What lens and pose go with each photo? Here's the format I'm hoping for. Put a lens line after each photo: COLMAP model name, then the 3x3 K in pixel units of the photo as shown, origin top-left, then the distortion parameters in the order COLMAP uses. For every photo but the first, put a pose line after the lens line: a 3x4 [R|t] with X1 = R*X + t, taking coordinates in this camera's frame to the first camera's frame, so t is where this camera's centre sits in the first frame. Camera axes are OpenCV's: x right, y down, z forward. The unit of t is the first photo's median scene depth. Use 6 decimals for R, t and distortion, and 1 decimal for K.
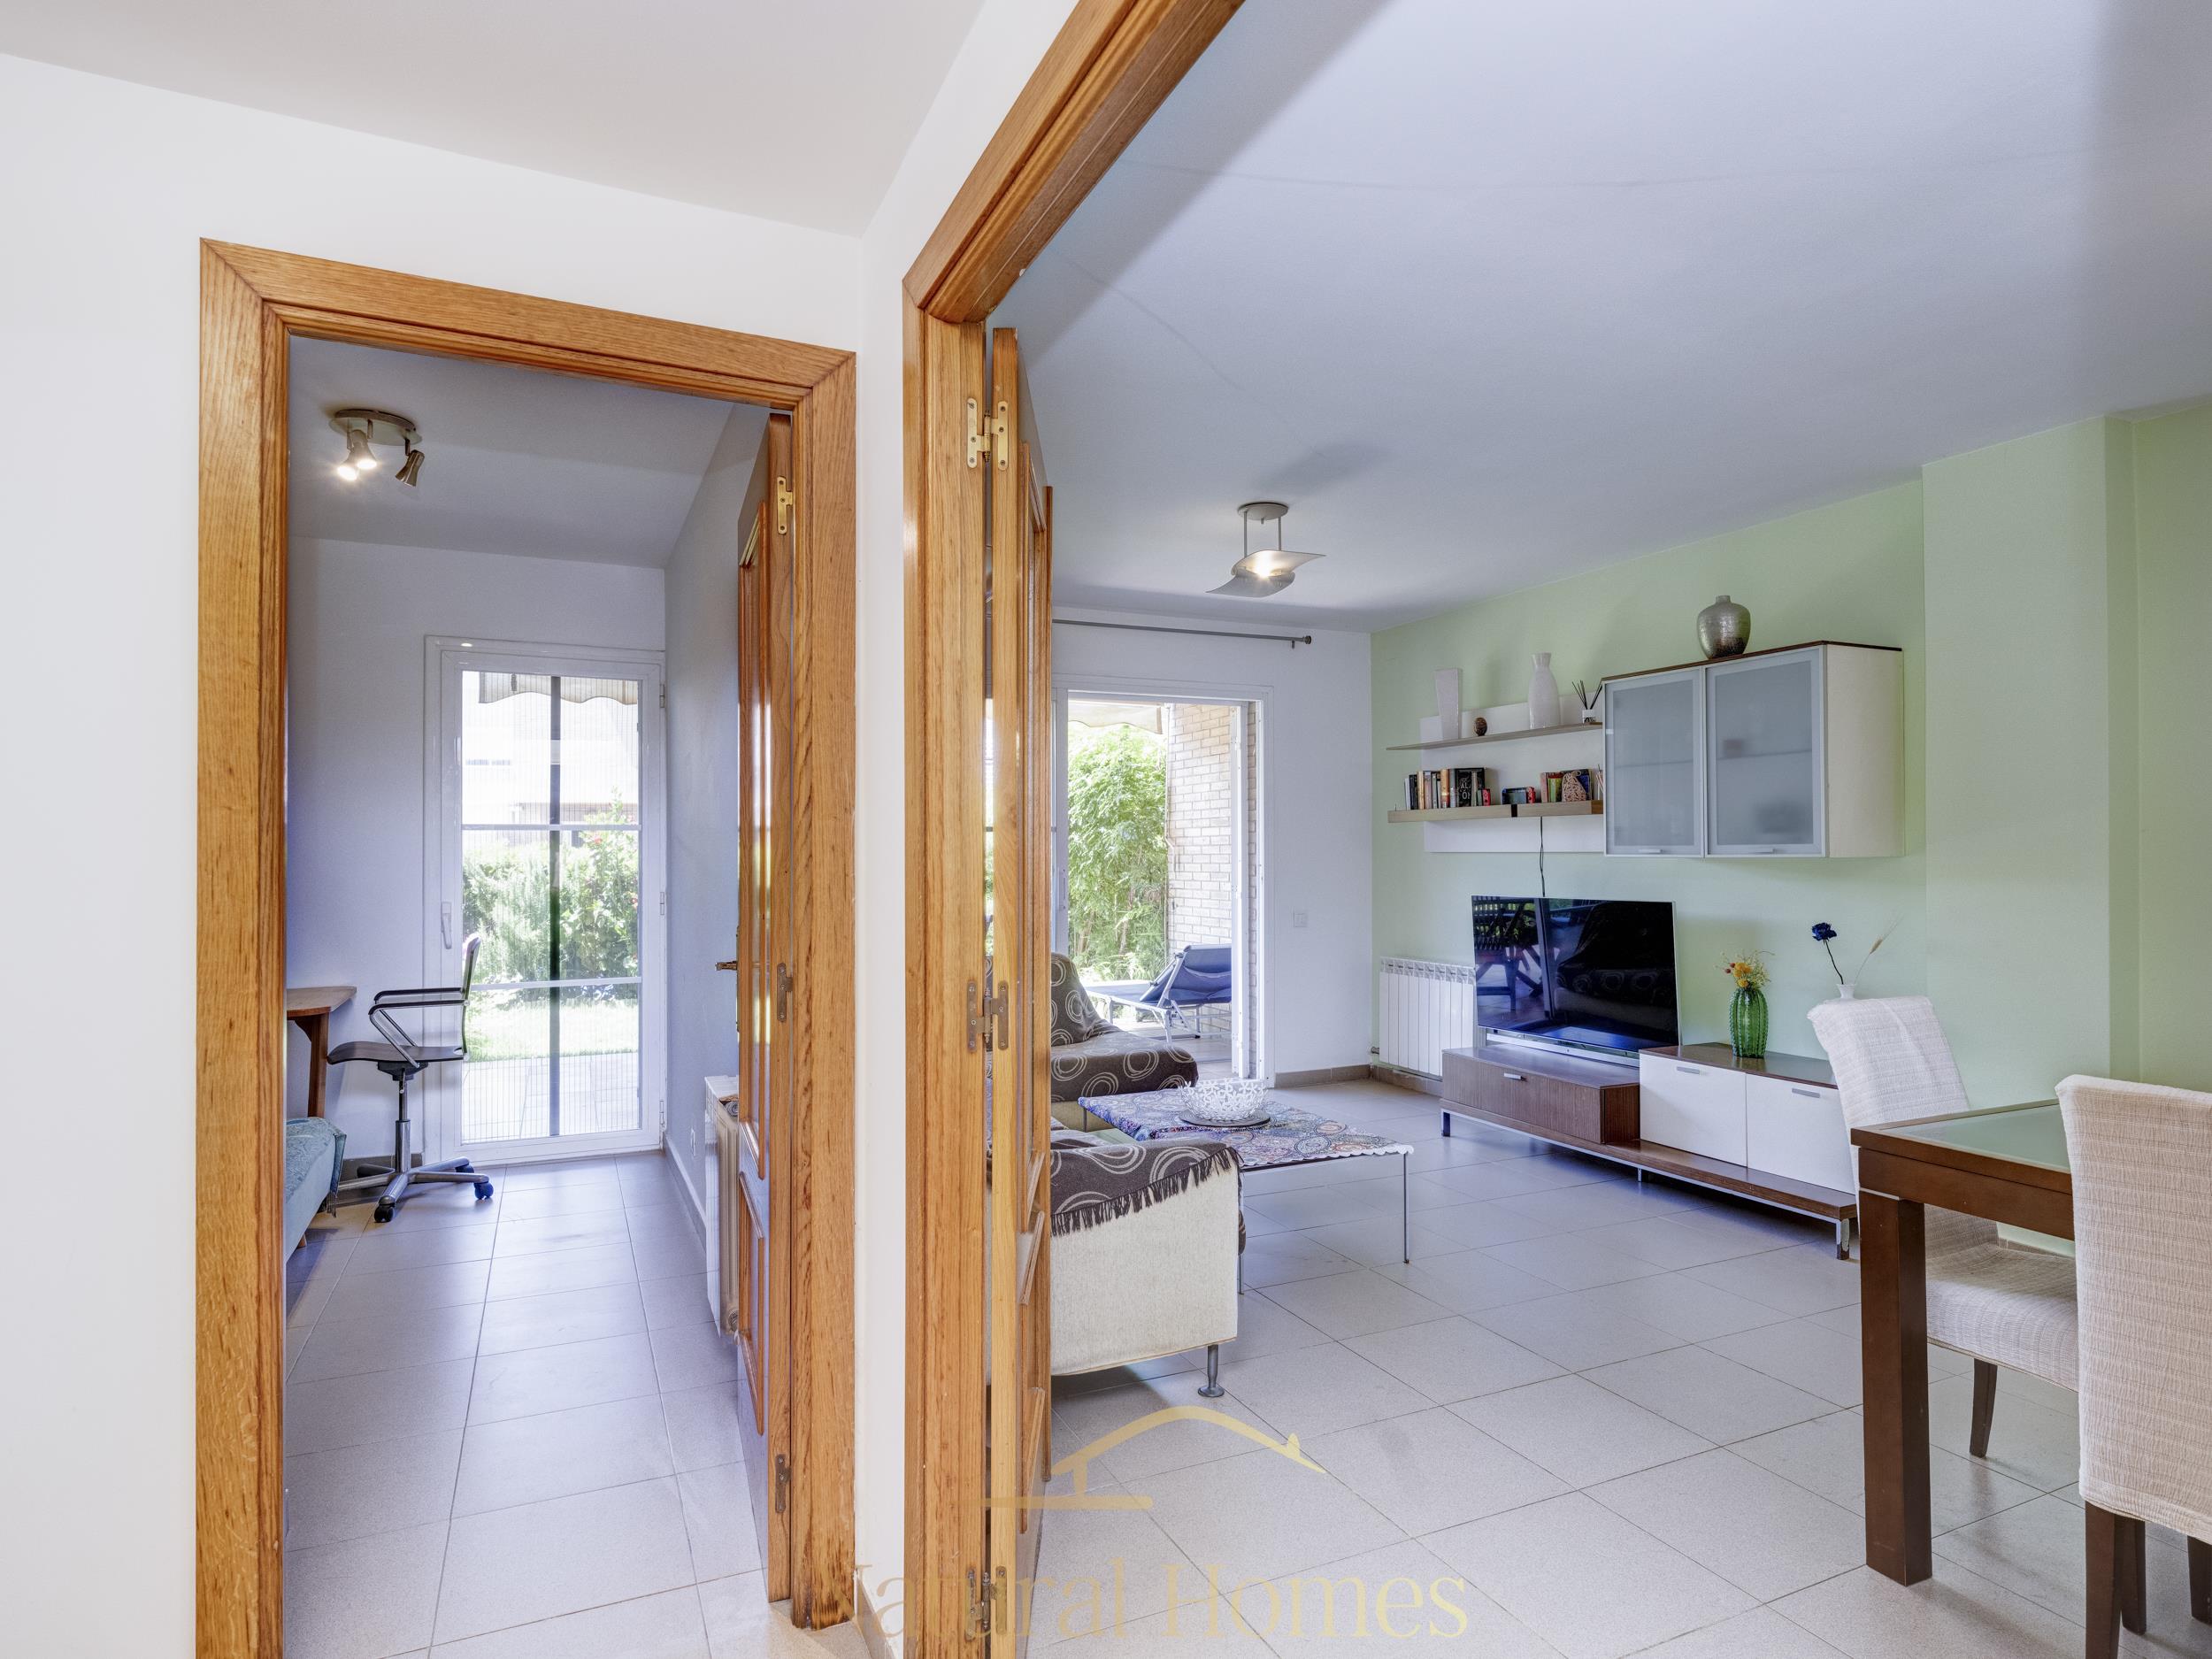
lens RADIAL K [[1229.7, 0, 1094.7], [0, 1229.7, 842.3], [0, 0, 1]] dist [0.015139, -0.007119]
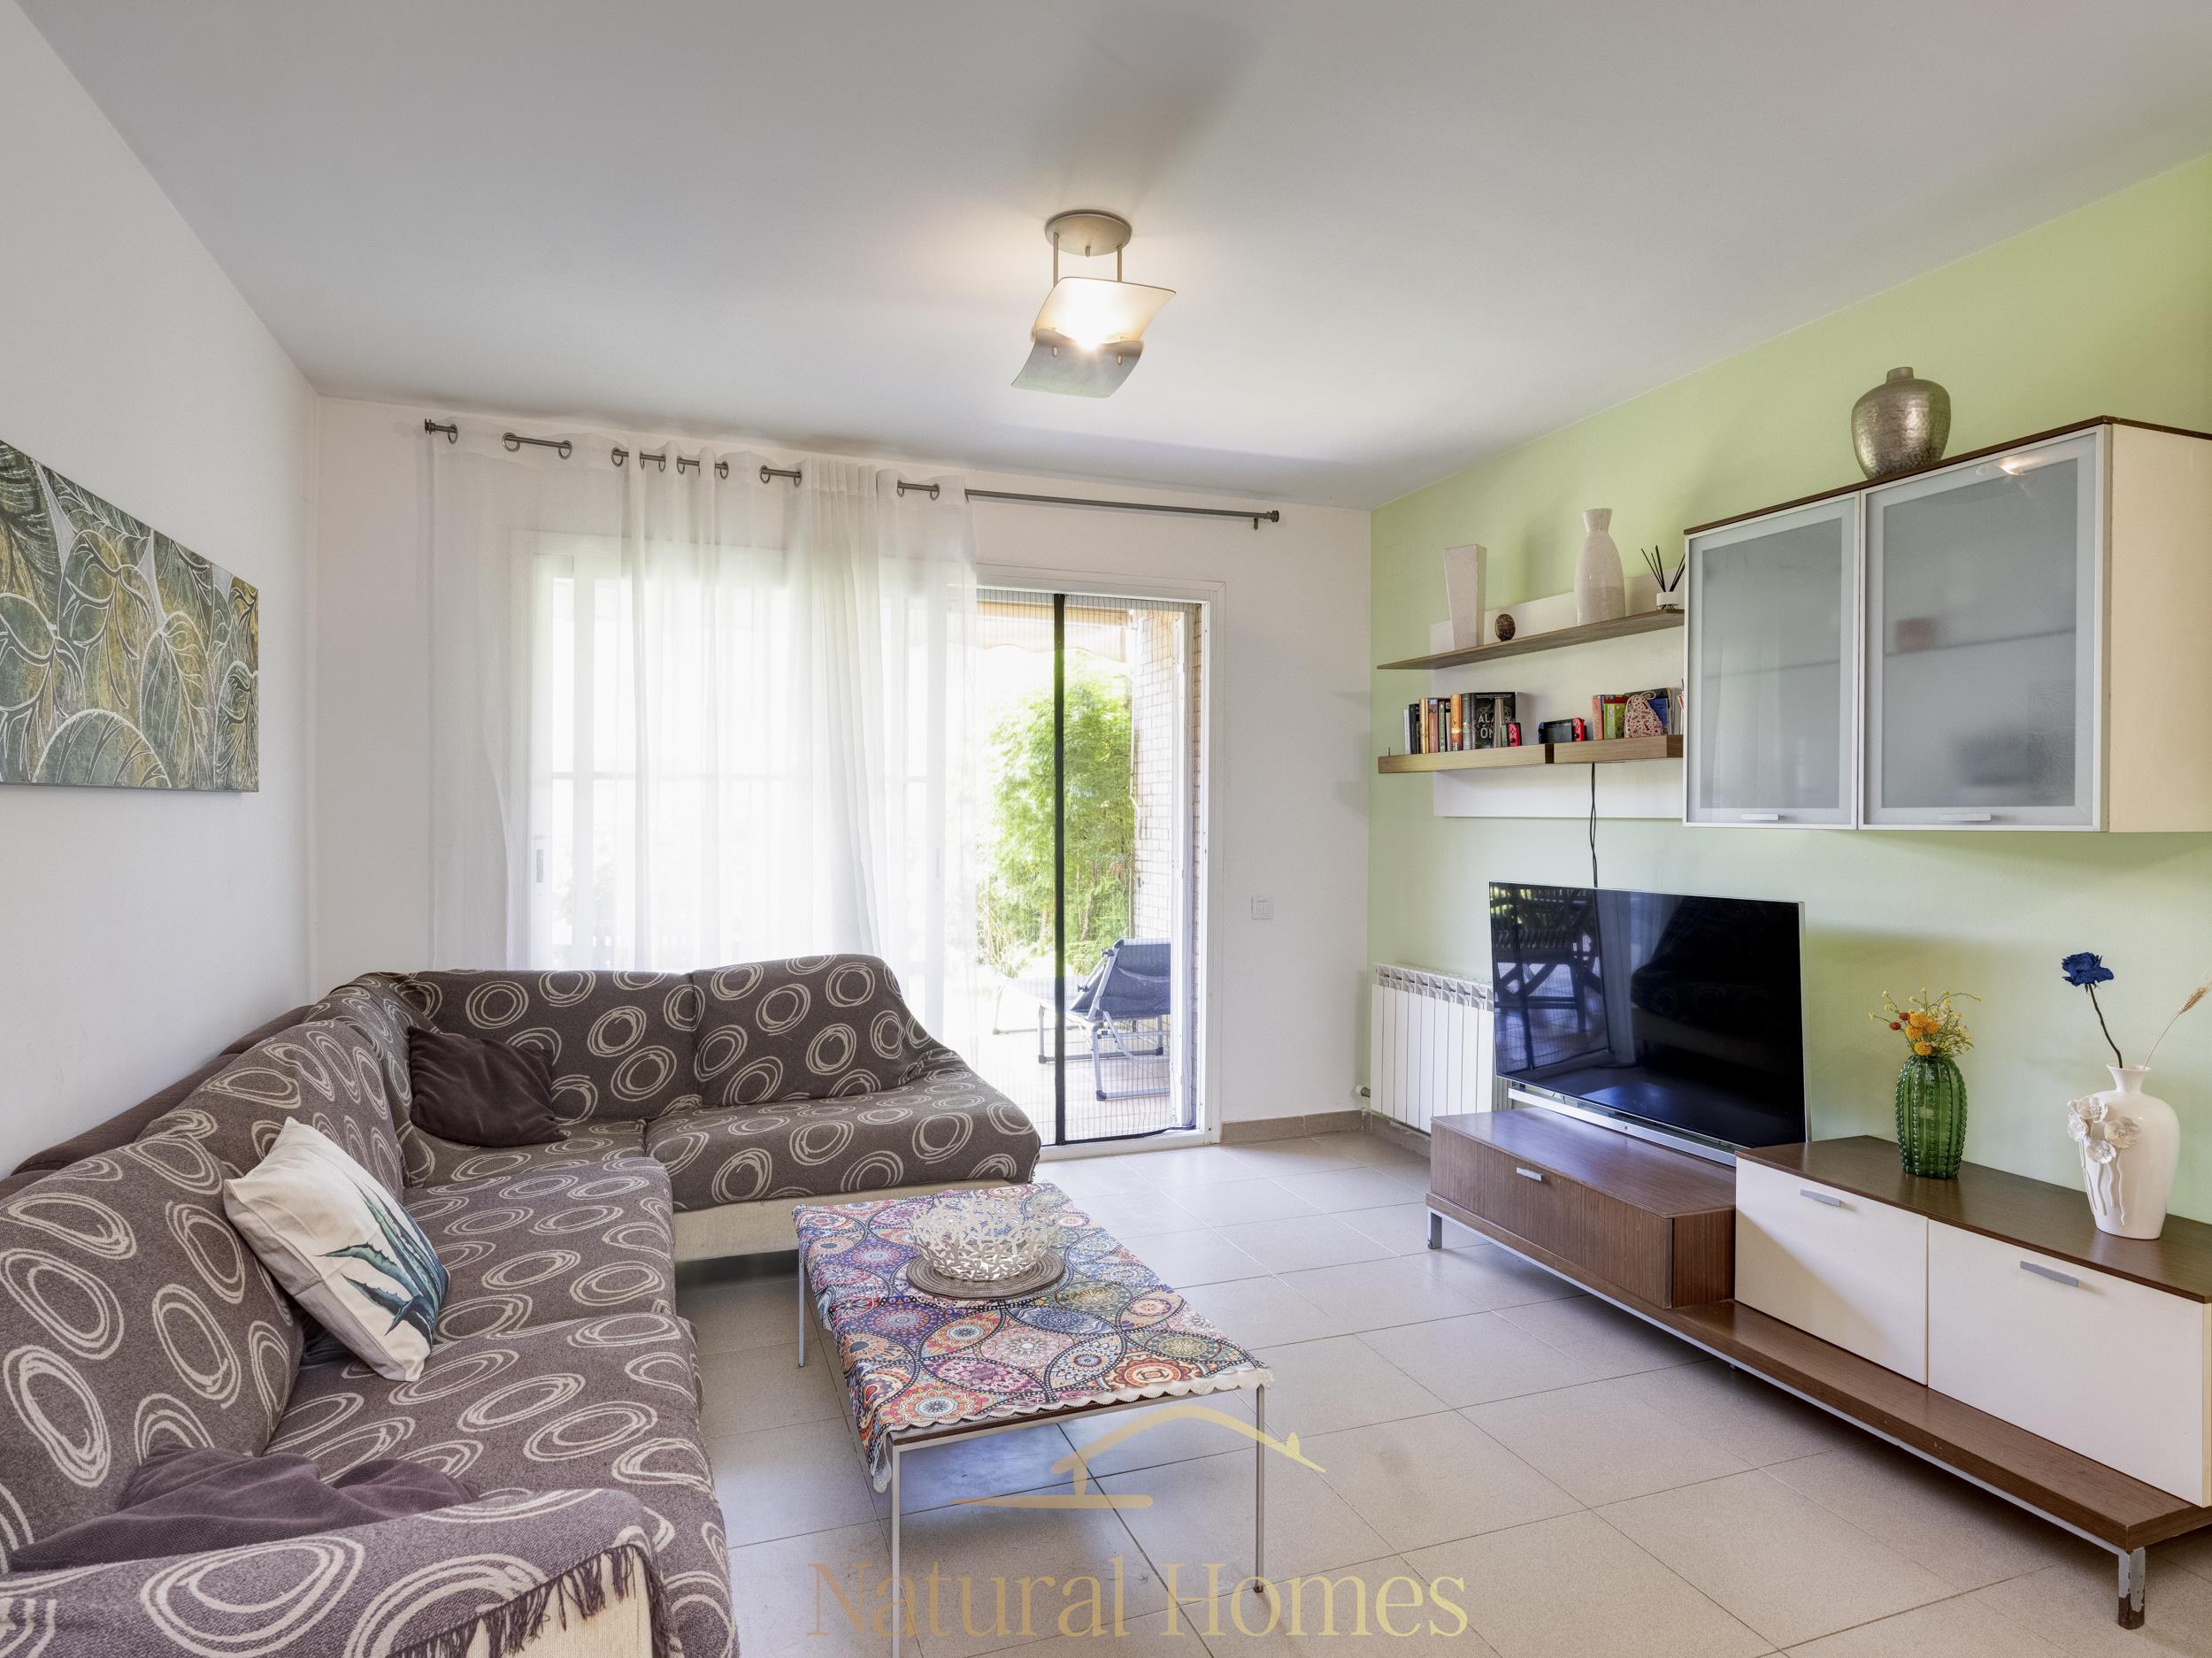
lens RADIAL K [[1229.6, 0, 1106.4], [0, 1229.6, 826.0], [0, 0, 1]] dist [0.015139, -0.007119]
pose [[0.996643, 0.009298, -0.081338, 0.176485], [-0.007848, 0.999805, 0.018131, 0.002737], [0.081491, -0.017432, 0.996522, 0.364742]]
